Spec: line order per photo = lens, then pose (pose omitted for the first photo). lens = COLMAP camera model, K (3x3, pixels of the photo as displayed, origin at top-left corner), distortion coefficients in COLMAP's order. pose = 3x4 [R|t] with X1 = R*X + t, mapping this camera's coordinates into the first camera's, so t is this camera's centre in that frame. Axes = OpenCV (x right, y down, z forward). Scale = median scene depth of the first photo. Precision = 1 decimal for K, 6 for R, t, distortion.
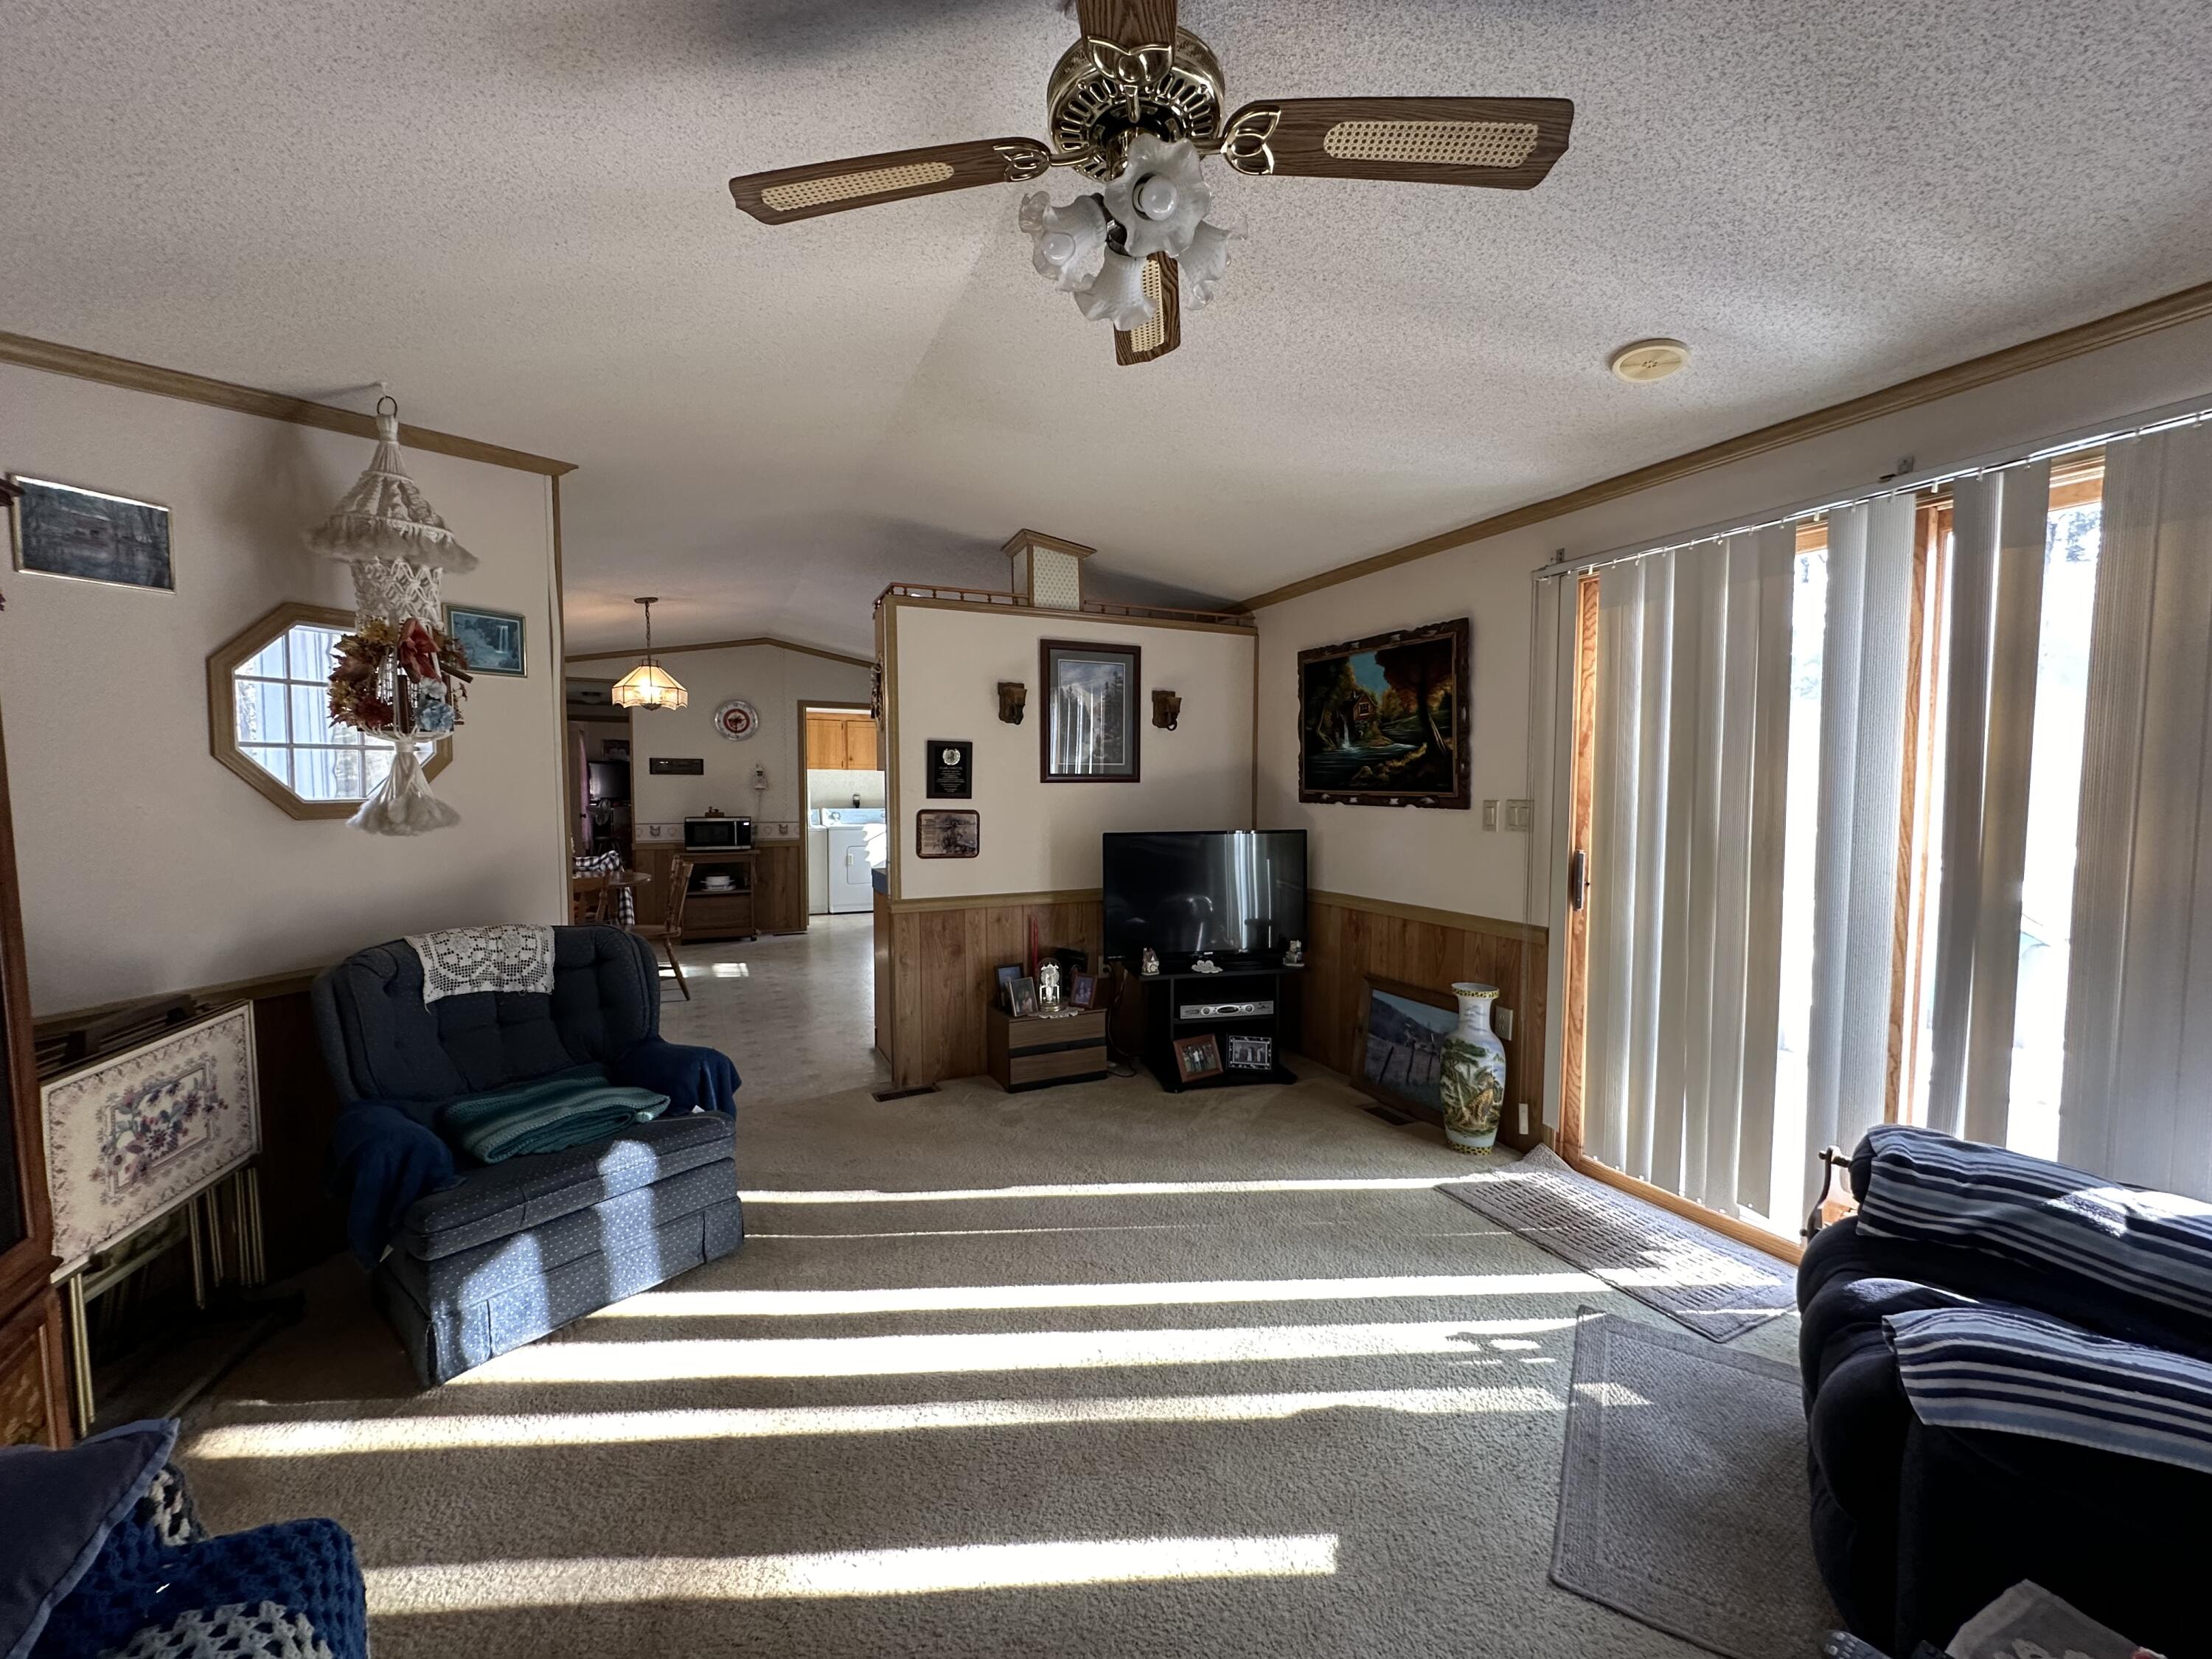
lens RADIAL K [[883.5, 0, 1100.2], [0, 883.5, 834.3], [0, 0, 1]] dist [-0.002205, -0.000411]
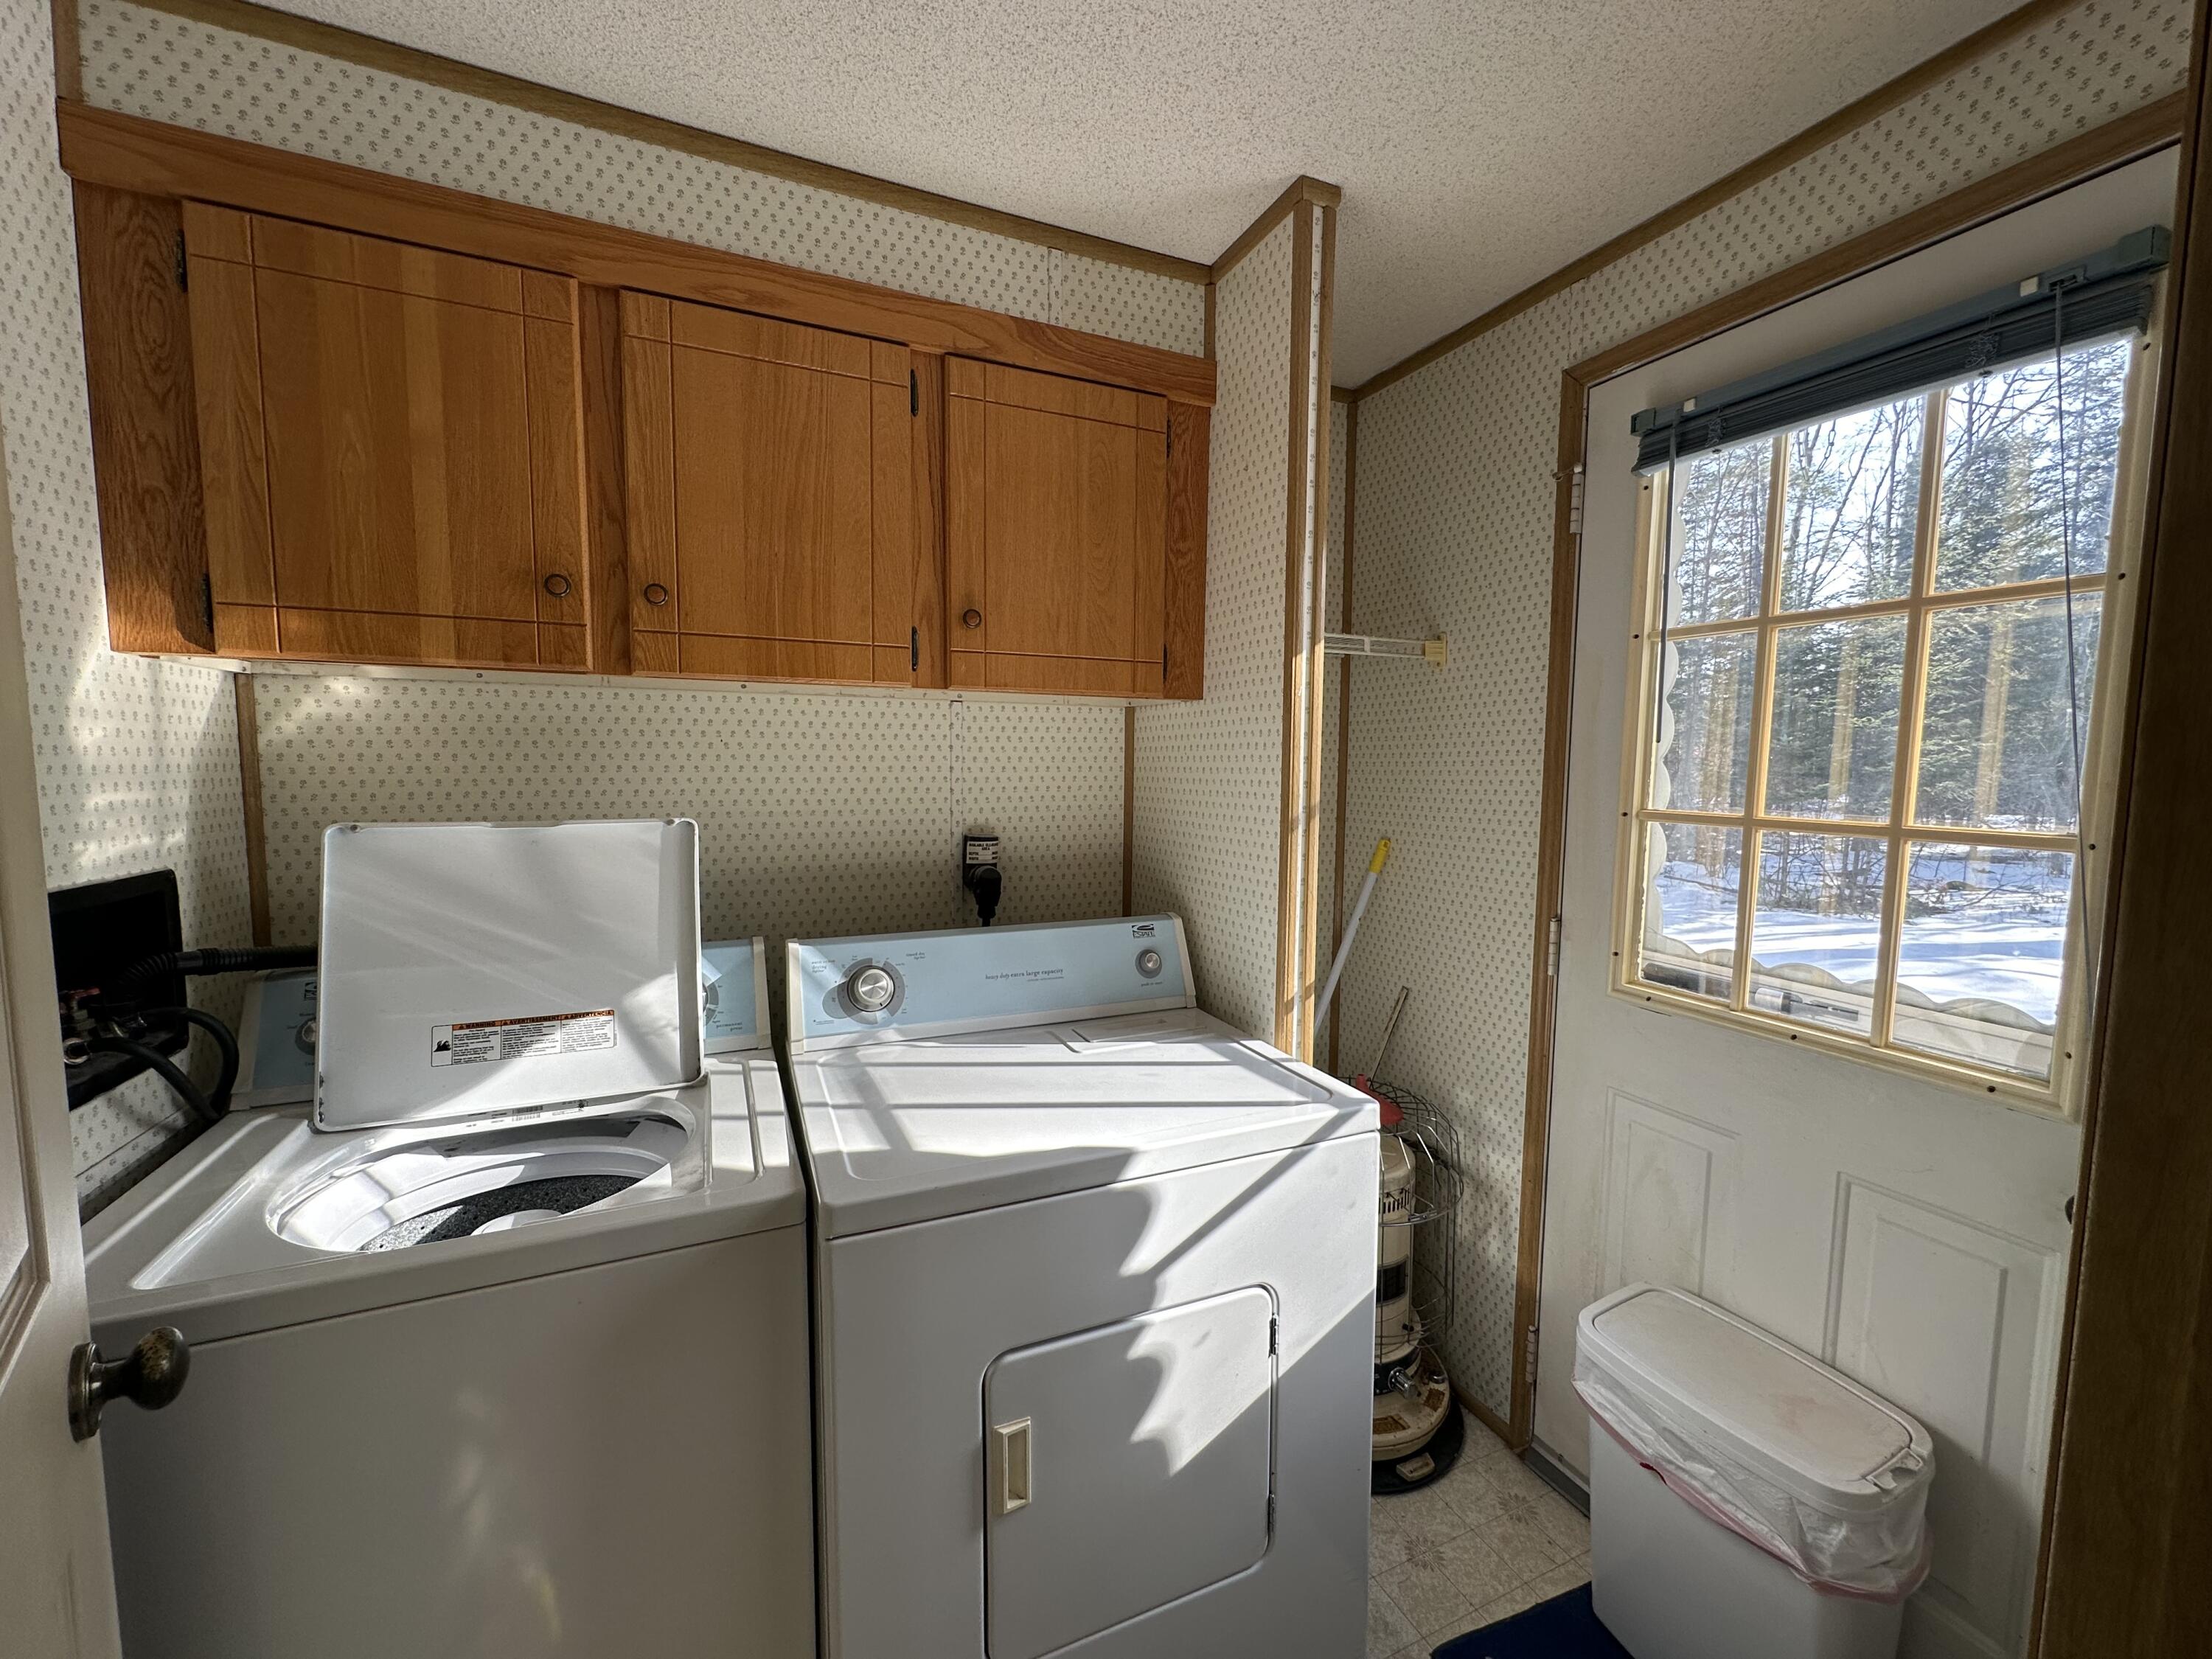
lens RADIAL K [[883.5, 0, 1097.8], [0, 883.5, 833.2], [0, 0, 1]] dist [-0.002205, -0.000411]
pose [[0.999901, -0.001611, -0.013982, -0.321702], [0.001995, 0.999619, 0.027546, -0.064660], [0.013932, -0.027571, 0.999523, 1.055472]]
